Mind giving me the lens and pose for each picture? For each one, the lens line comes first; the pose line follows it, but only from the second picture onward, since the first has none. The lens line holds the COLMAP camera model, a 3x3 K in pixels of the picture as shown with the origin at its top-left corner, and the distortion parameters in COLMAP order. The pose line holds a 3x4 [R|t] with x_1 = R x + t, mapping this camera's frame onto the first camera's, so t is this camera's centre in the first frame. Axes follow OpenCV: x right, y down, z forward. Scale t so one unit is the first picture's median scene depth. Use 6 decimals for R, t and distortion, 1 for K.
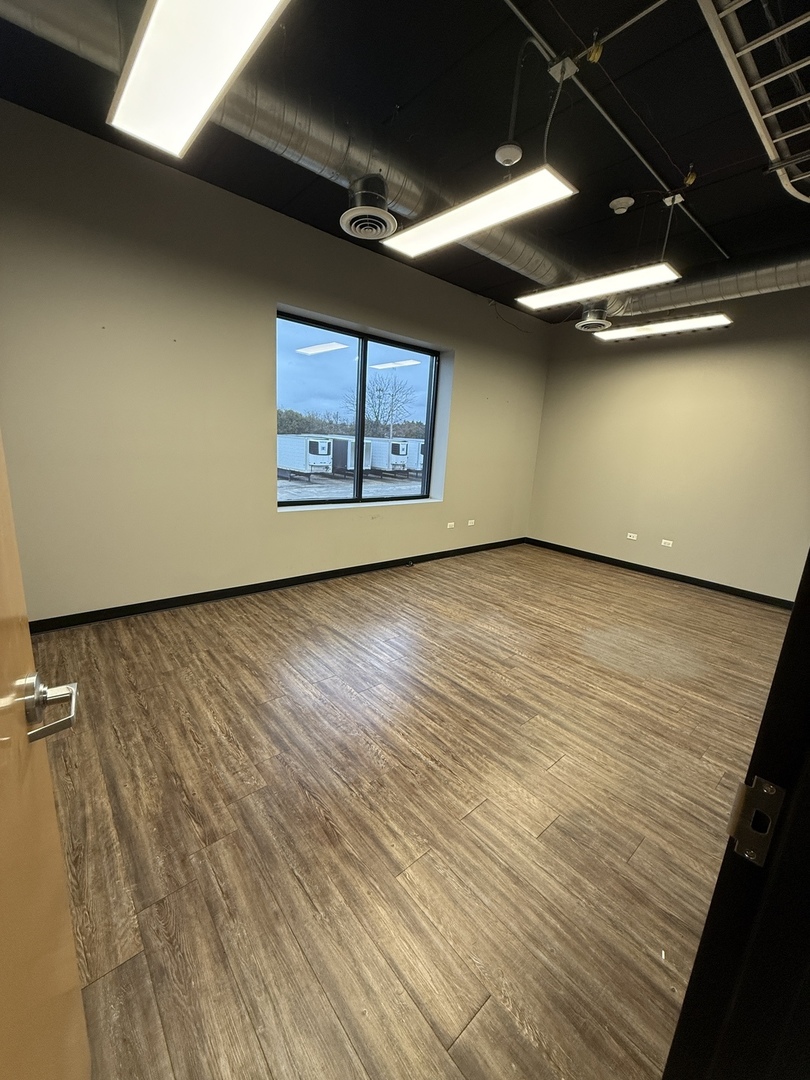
lens RADIAL K [[428.8, 0, 405.1], [0, 428.8, 537.6], [0, 0, 1]] dist [0.000465, -0.000139]
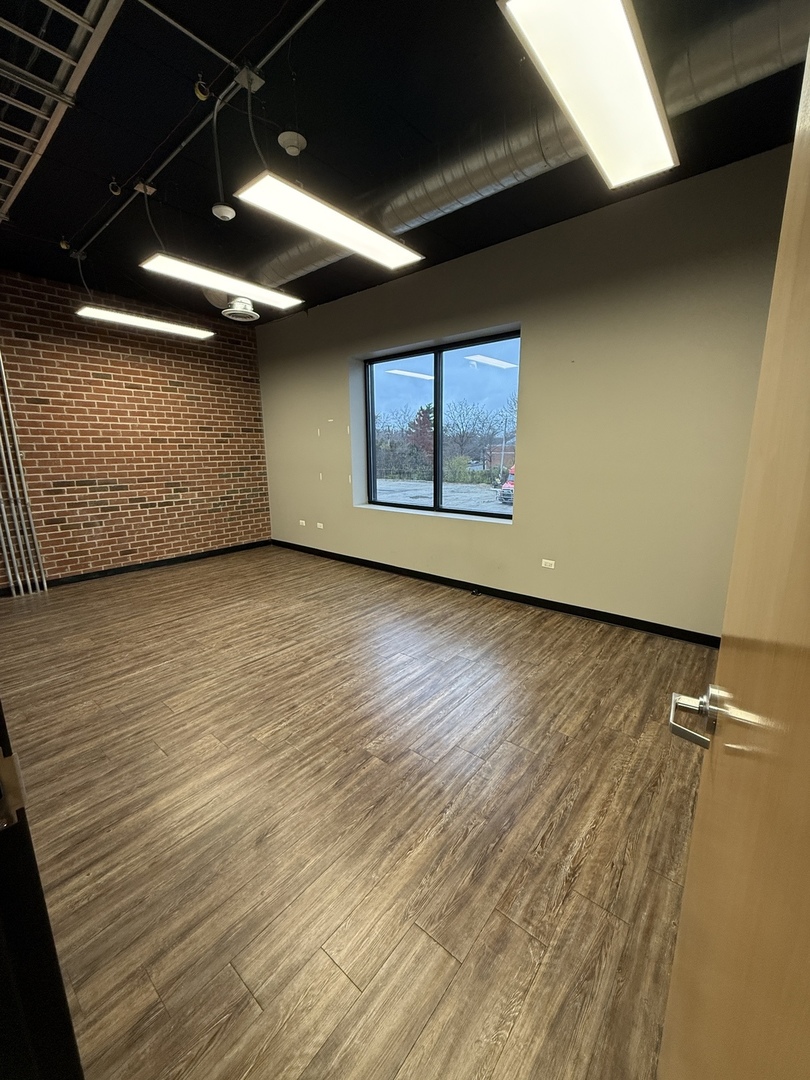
lens RADIAL K [[428.8, 0, 405.1], [0, 428.8, 537.6], [0, 0, 1]] dist [0.000465, -0.000139]
pose [[0.177451, 0.141135, -0.973957, 0.939079], [-0.201275, 0.973949, 0.104462, -0.121345], [0.963327, 0.177497, 0.201235, 0.790058]]
